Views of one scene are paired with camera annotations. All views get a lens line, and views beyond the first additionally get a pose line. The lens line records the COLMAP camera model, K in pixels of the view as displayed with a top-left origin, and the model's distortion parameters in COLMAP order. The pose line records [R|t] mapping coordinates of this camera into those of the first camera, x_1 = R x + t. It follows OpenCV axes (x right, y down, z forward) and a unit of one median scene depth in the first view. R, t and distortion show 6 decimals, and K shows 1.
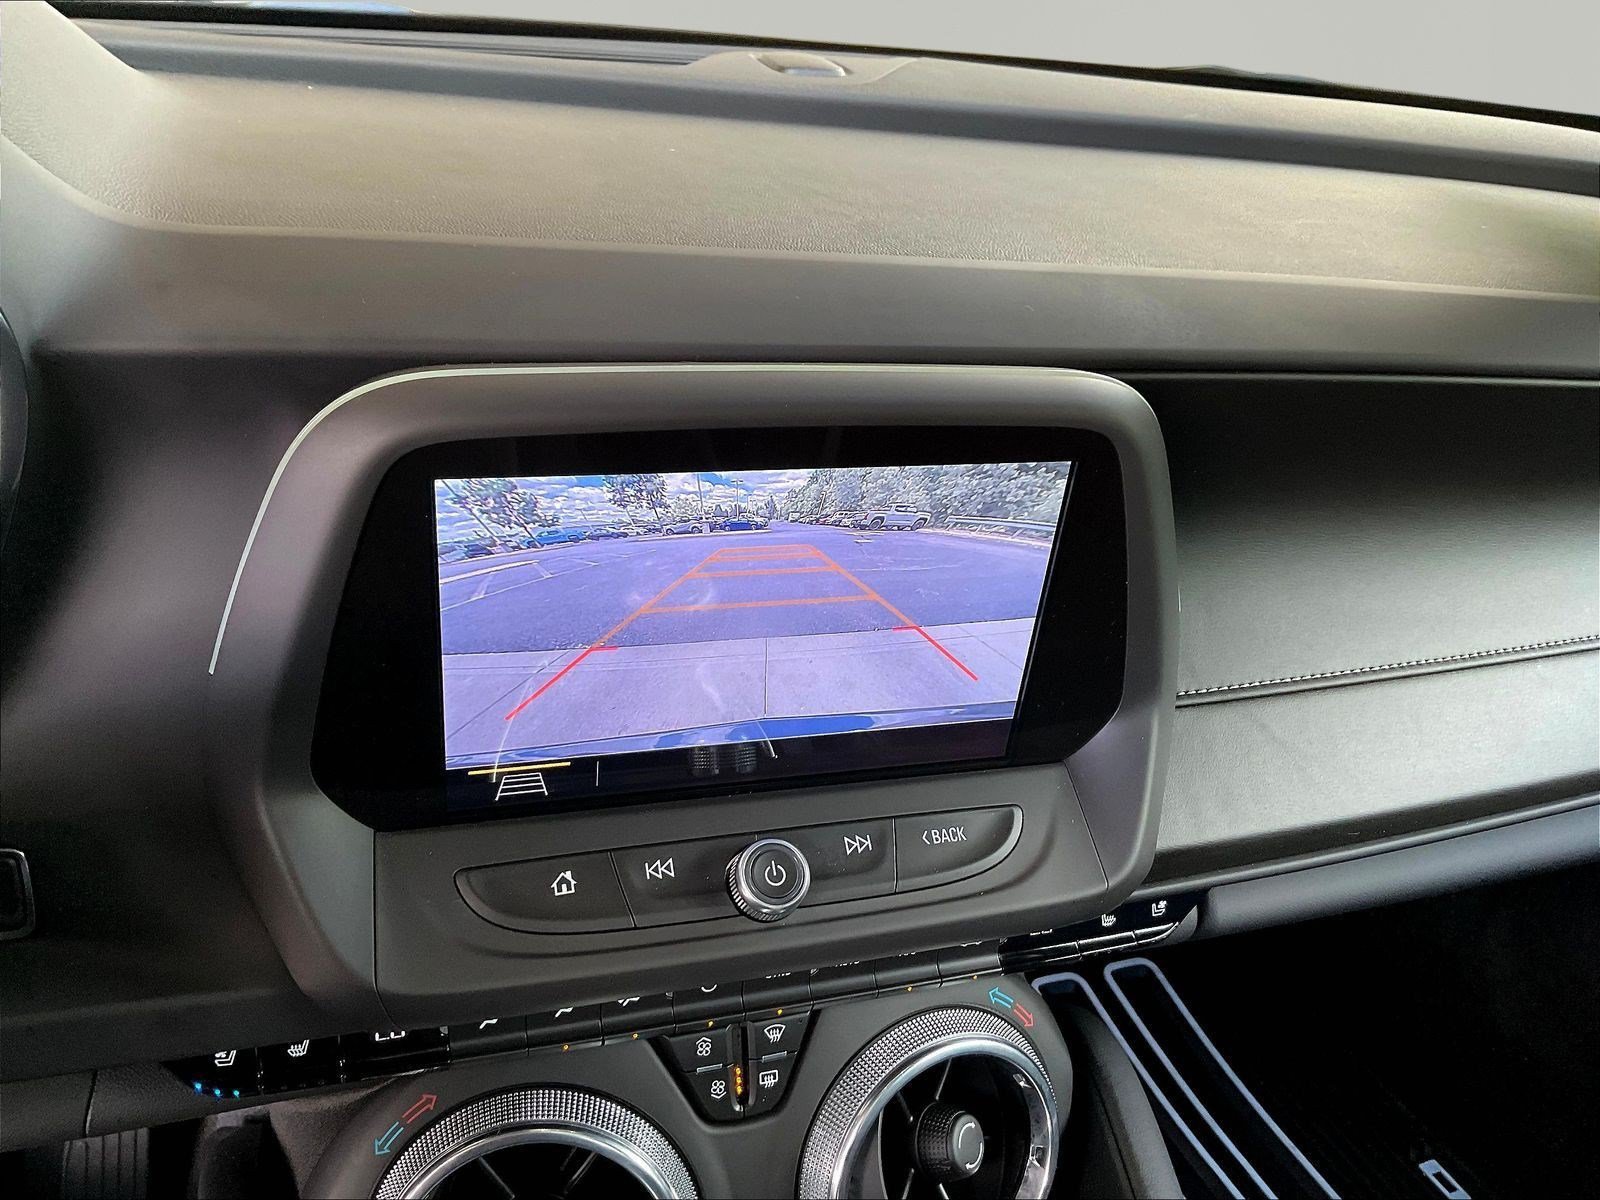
lens RADIAL K [[1332.7, 0, 807.9], [0, 1332.7, 611.5], [0, 0, 1]] dist [0.103797, -0.230711]
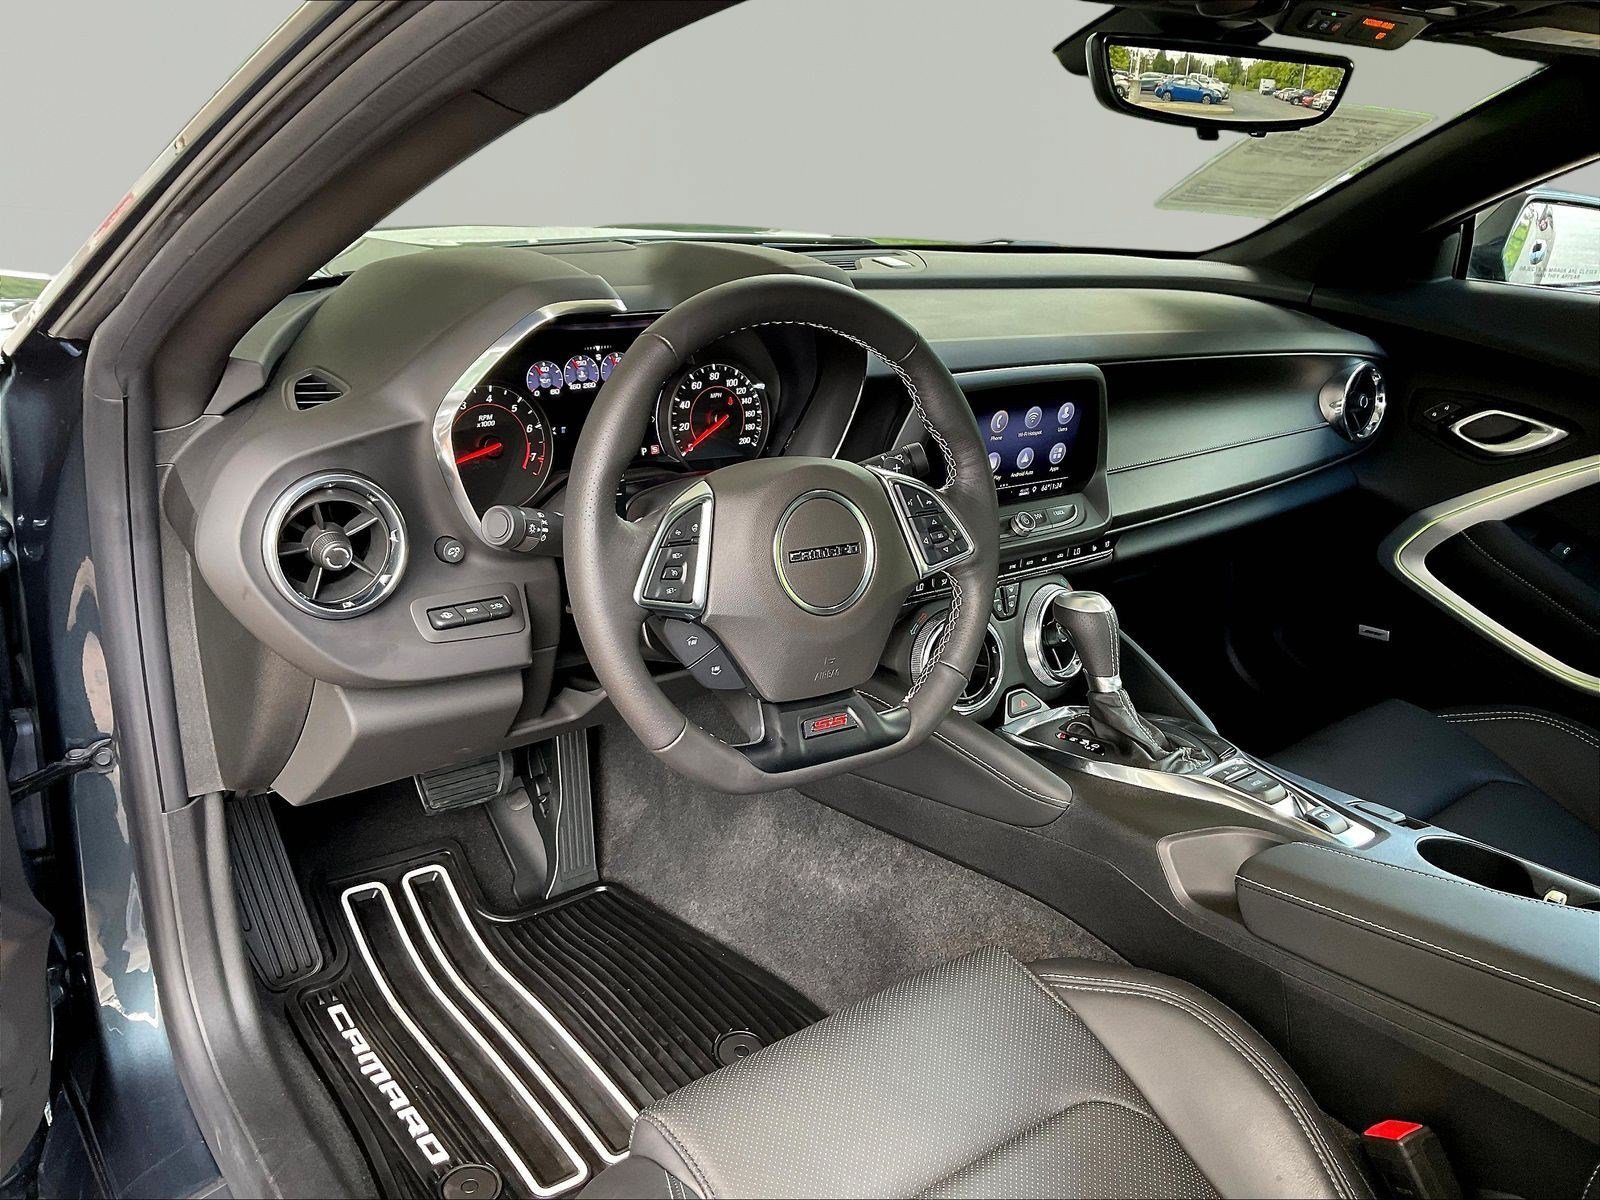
lens RADIAL K [[1332.7, 0, 774.4], [0, 1332.7, 591.0], [0, 0, 1]] dist [0.103797, -0.230711]
pose [[0.951012, -0.132456, 0.279340, -1.415163], [0.150859, 0.987515, -0.045345, 0.382092], [-0.269847, 0.085265, 0.959121, -1.805209]]
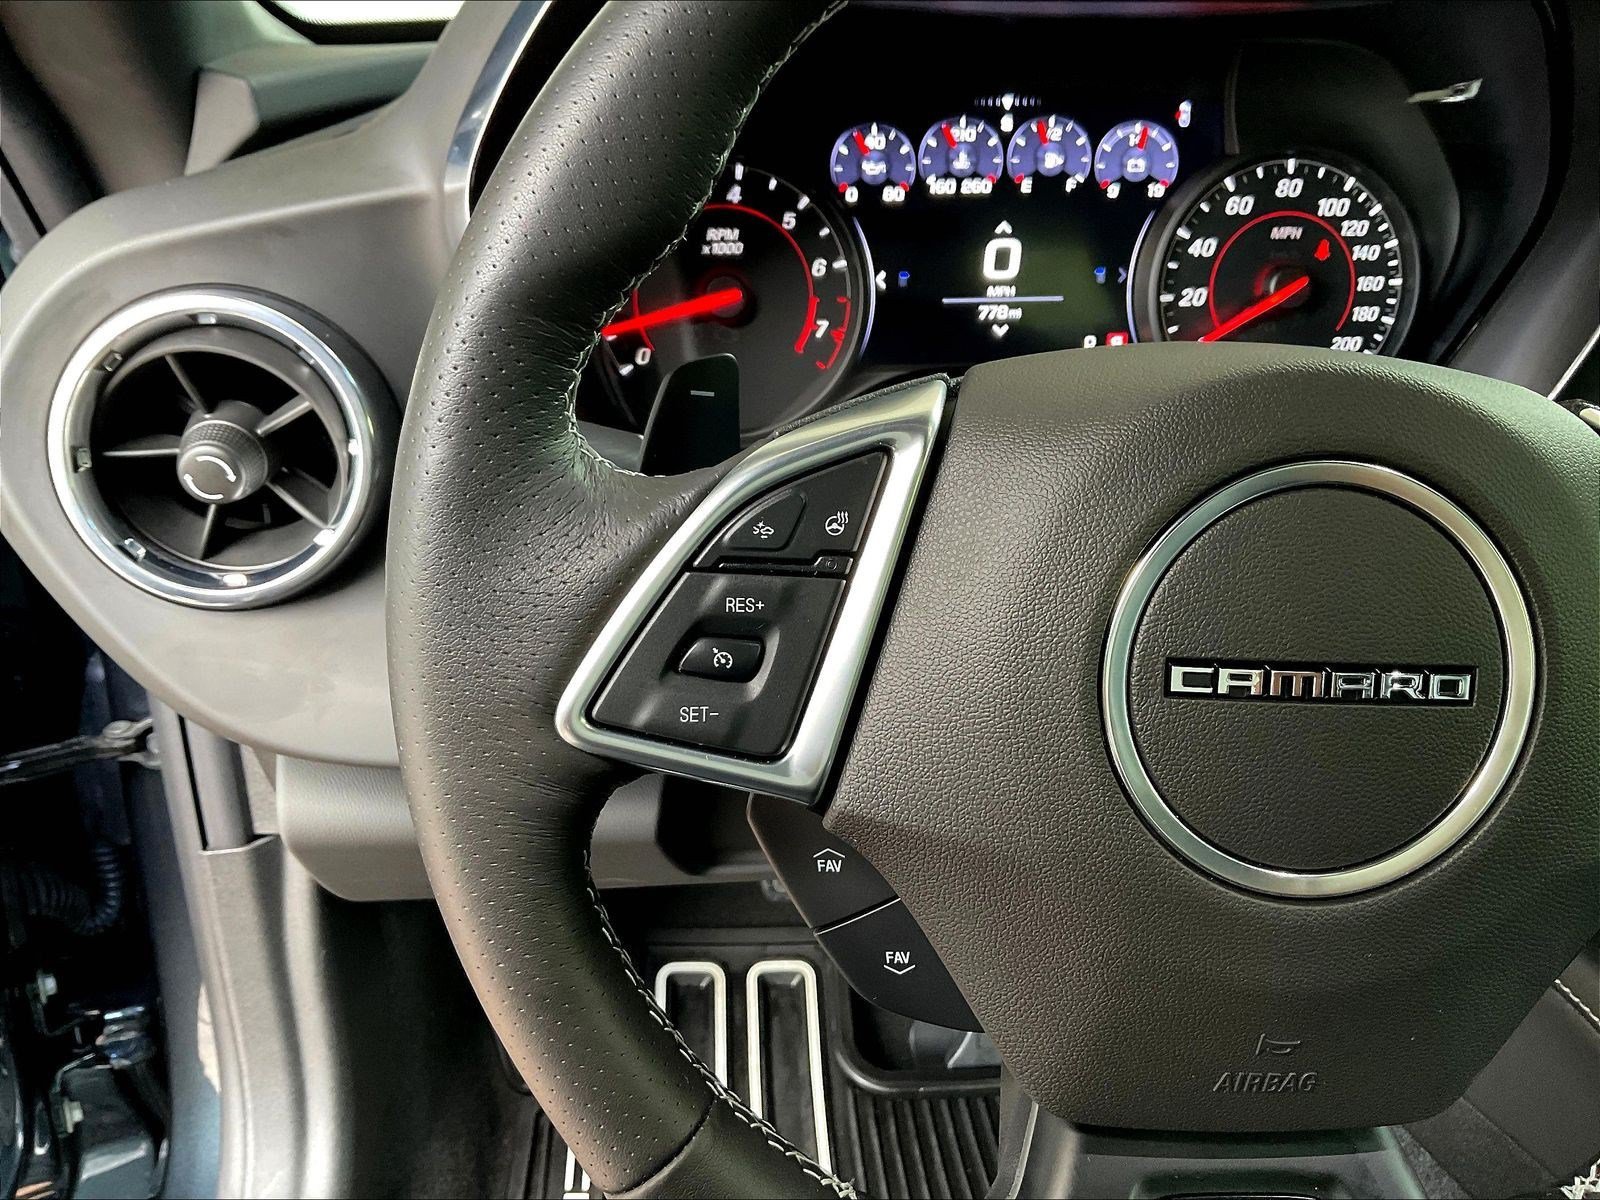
lens RADIAL K [[1332.7, 0, 794.3], [0, 1332.7, 615.3], [0, 0, 1]] dist [0.103797, -0.230711]
pose [[0.967429, 0.038348, -0.250222, -0.809401], [-0.045586, 0.998691, -0.023193, 0.233920], [0.249005, 0.033844, 0.967911, -0.426213]]
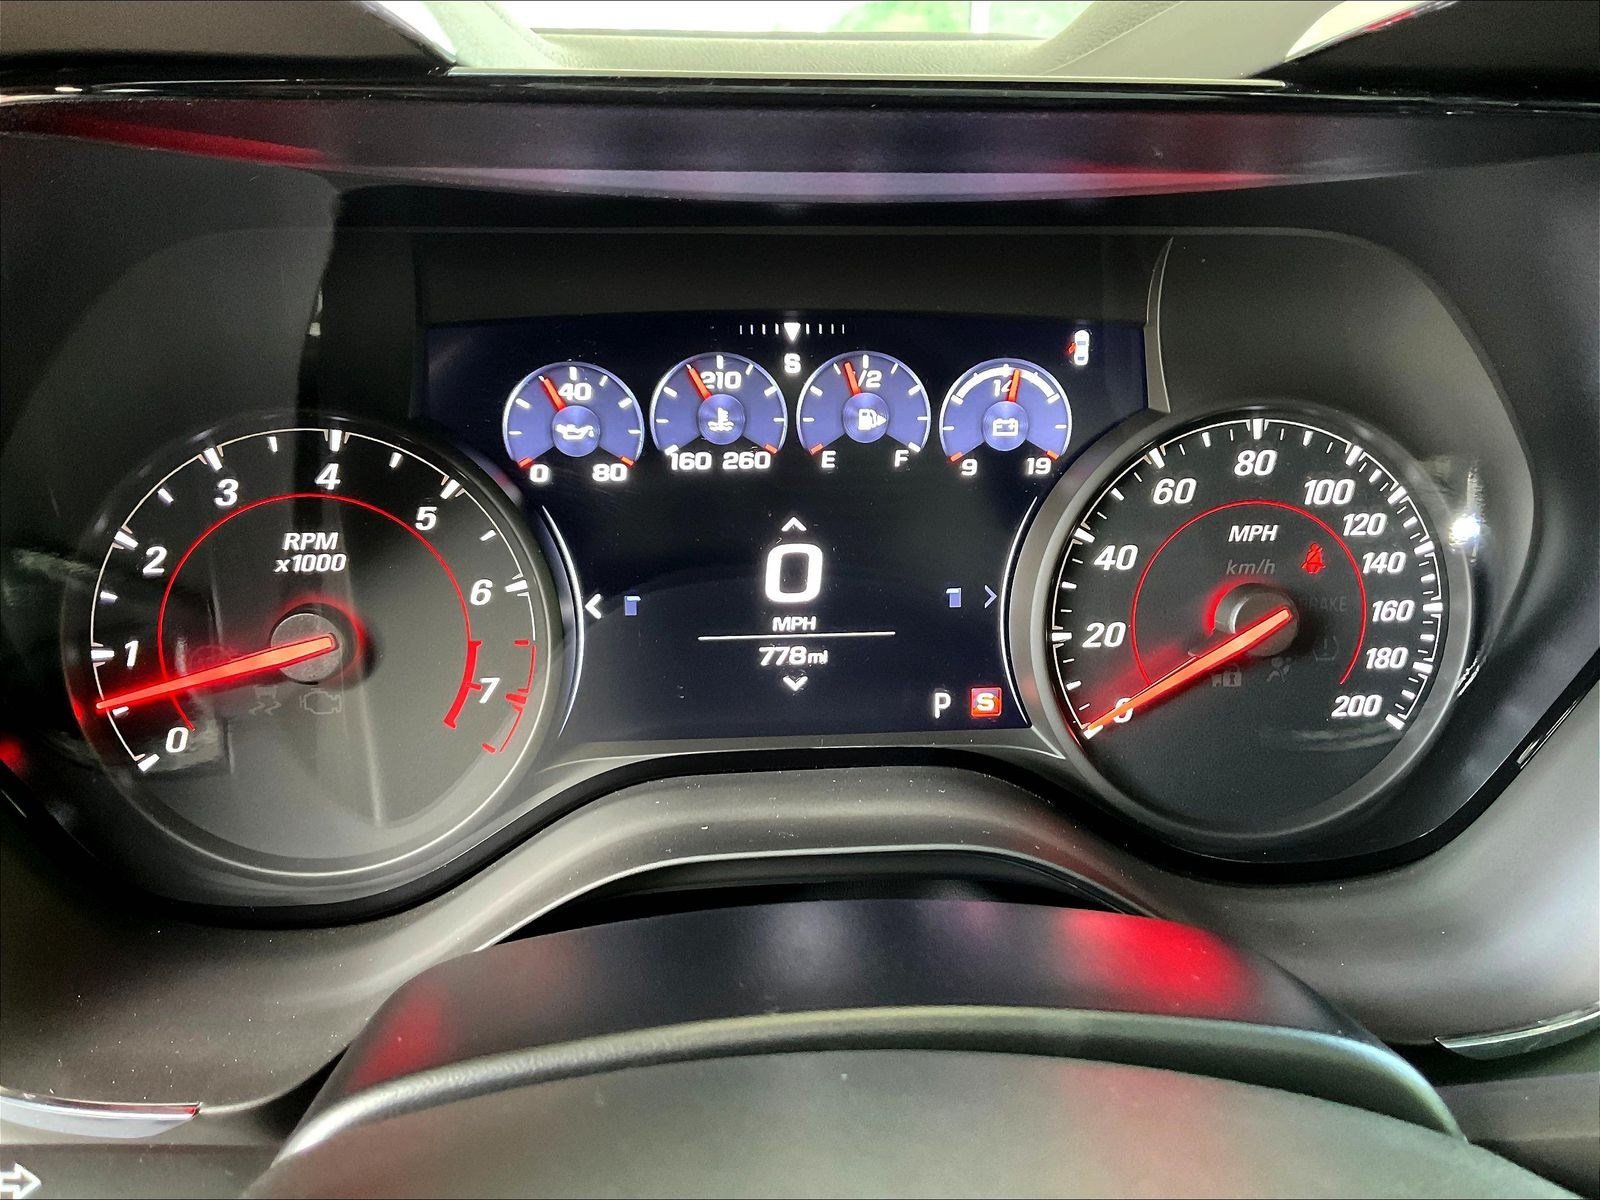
lens RADIAL K [[1332.7, 0, 796.5], [0, 1332.7, 612.0], [0, 0, 1]] dist [0.103797, -0.230711]
pose [[0.969891, 0.011701, -0.243257, -0.759993], [-0.044438, 0.990579, -0.129533, -0.013469], [0.239449, 0.136442, 0.961274, 0.088812]]
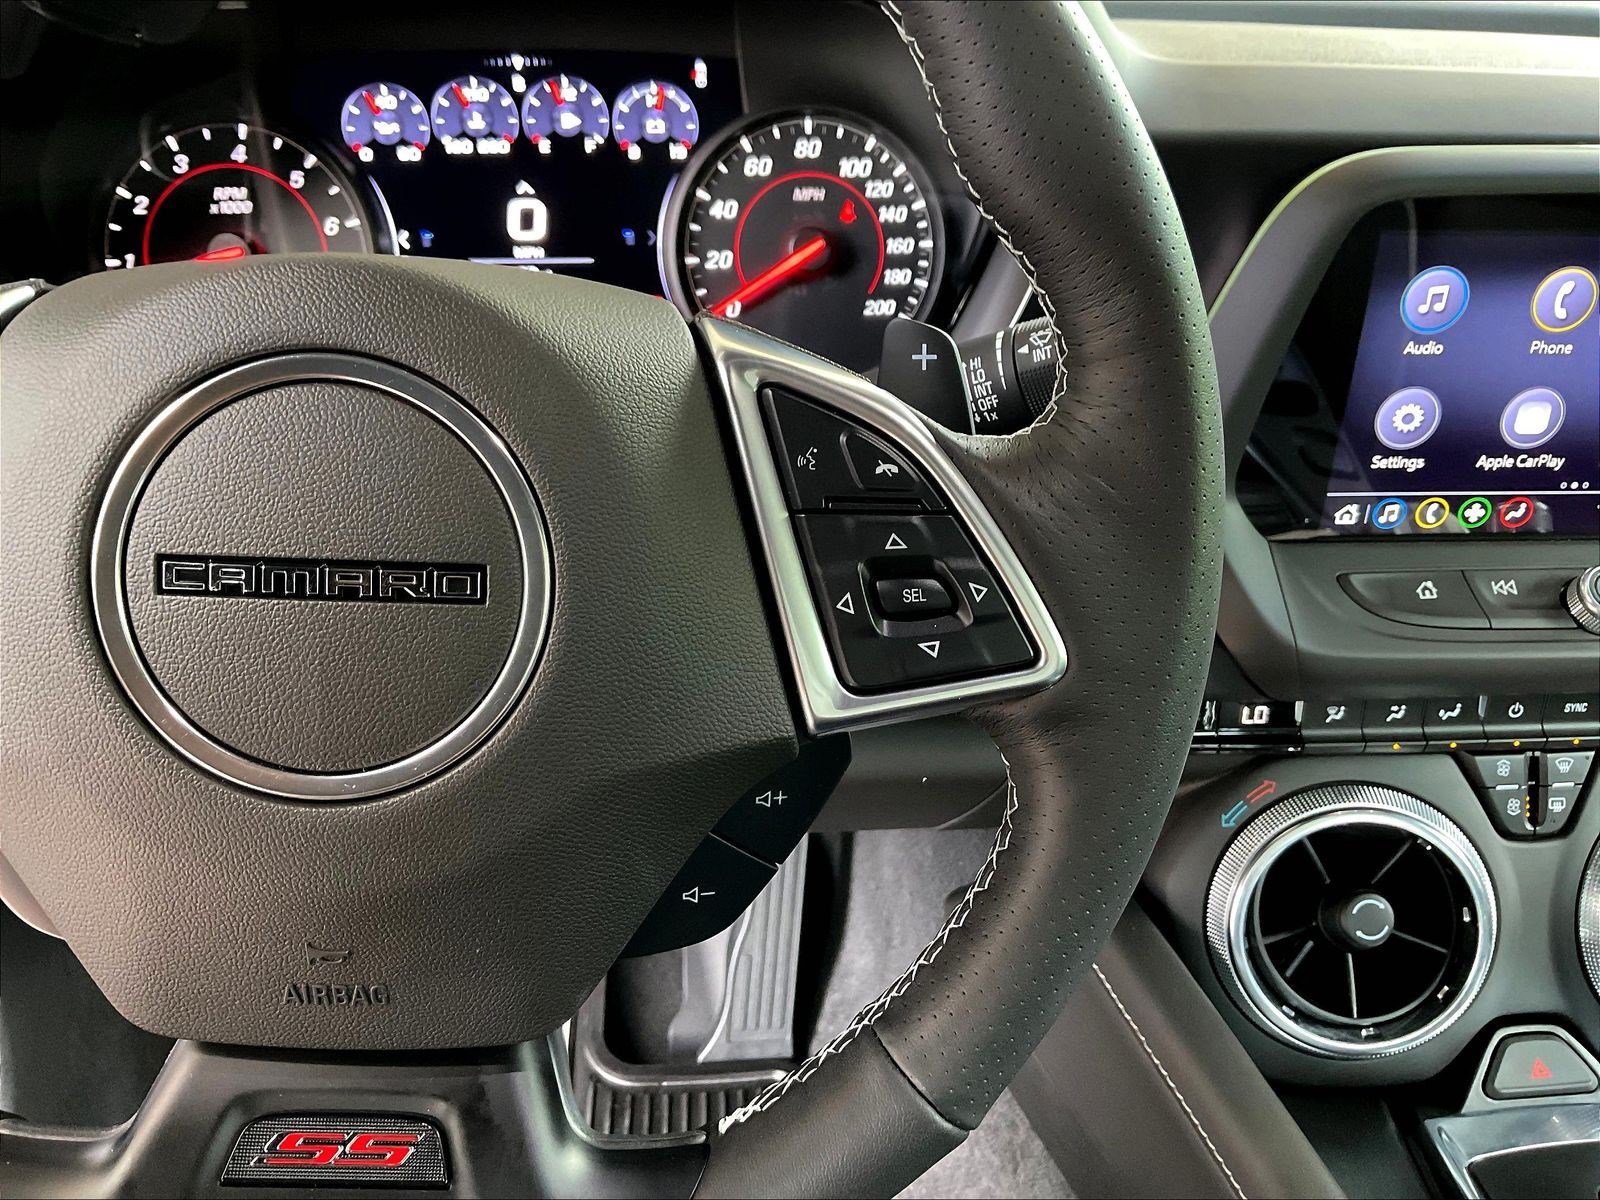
lens RADIAL K [[1332.7, 0, 801.2], [0, 1332.7, 615.7], [0, 0, 1]] dist [0.103797, -0.230711]
pose [[0.961404, 0.036144, -0.272758, -0.349692], [-0.049110, 0.997957, -0.040858, 0.270294], [0.270724, 0.052676, 0.961215, -0.291919]]
